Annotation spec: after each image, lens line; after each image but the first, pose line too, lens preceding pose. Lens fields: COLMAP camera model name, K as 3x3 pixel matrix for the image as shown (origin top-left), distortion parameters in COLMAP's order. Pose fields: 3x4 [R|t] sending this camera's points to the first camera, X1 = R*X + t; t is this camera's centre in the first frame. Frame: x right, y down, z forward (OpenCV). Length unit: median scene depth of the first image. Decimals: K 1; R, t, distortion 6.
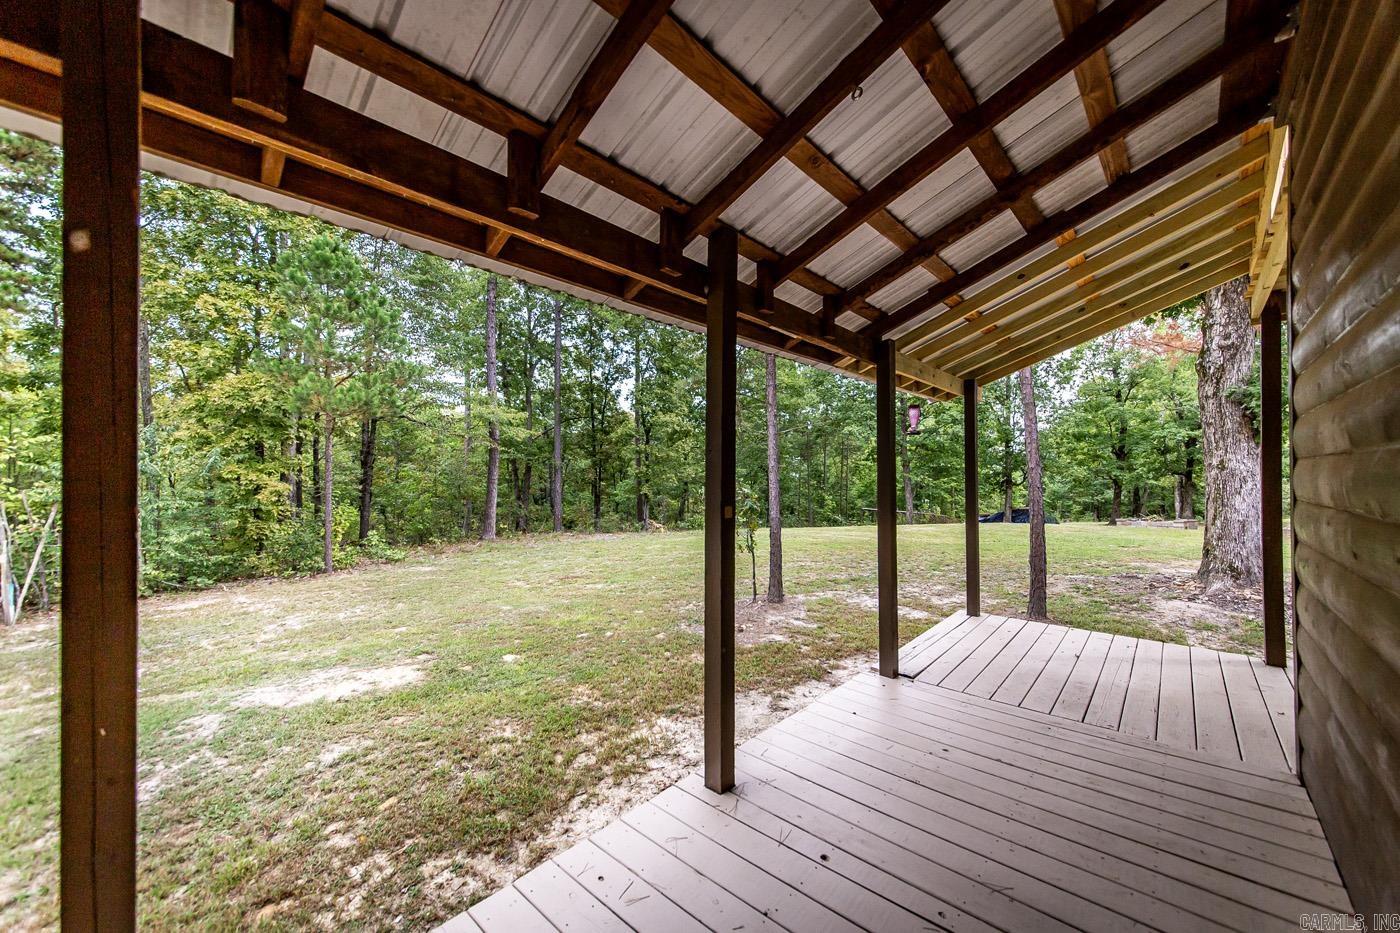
lens RADIAL K [[533.6, 0, 700.4], [0, 533.6, 480.9], [0, 0, 1]] dist [0.000376, 0.000001]
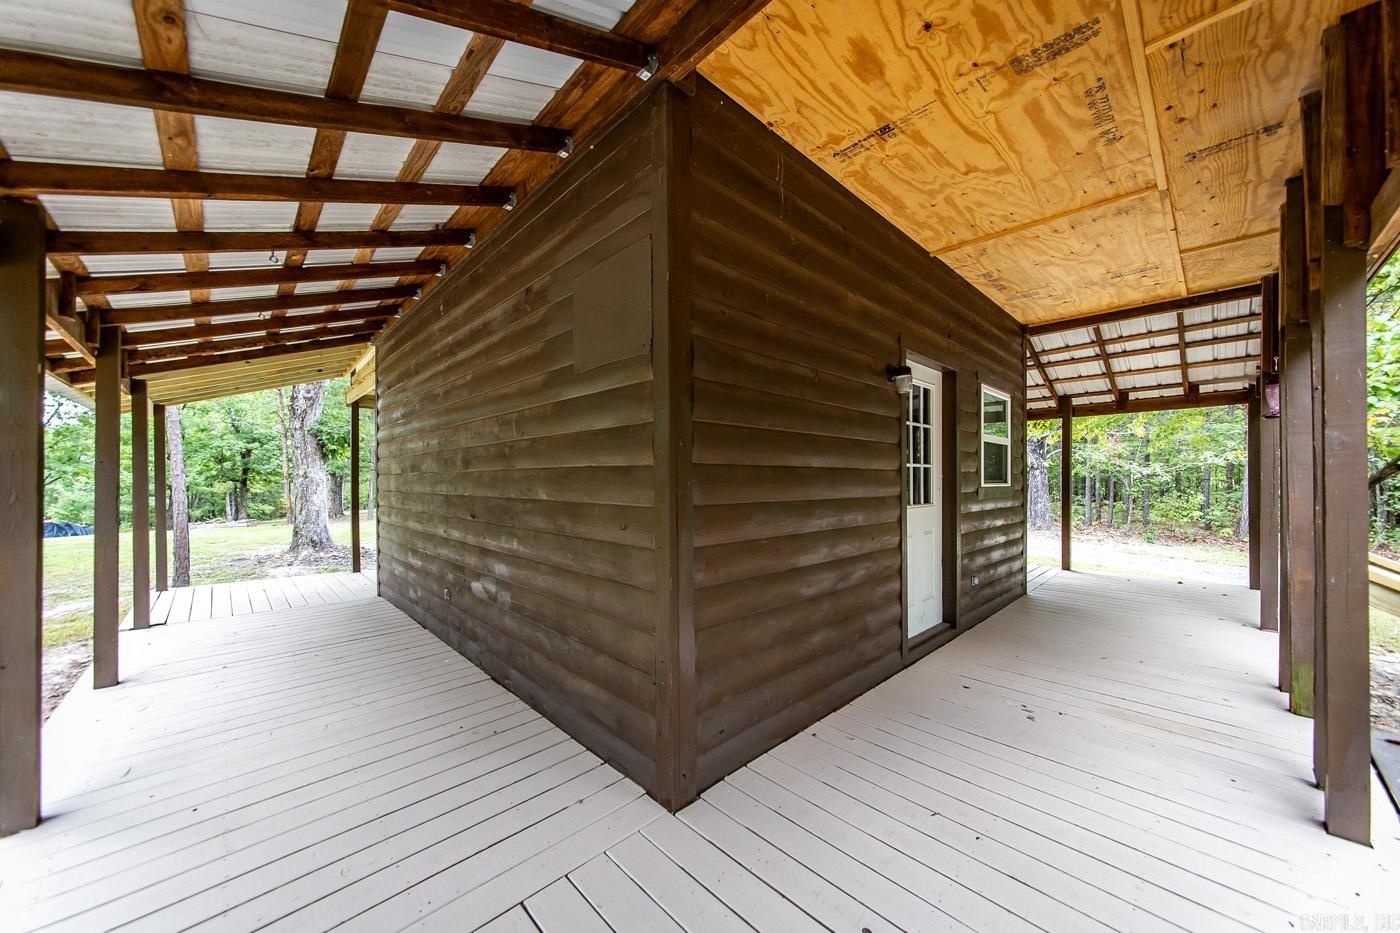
lens RADIAL K [[514.8, 0, 700.2], [0, 514.8, 469.3], [0, 0, 1]] dist [-0.000440, -0.000066]
pose [[0.080522, 0.025085, 0.996437, -0.395320], [0.010450, 0.999607, -0.026010, 0.004308], [-0.996698, 0.012507, 0.080229, -0.241845]]
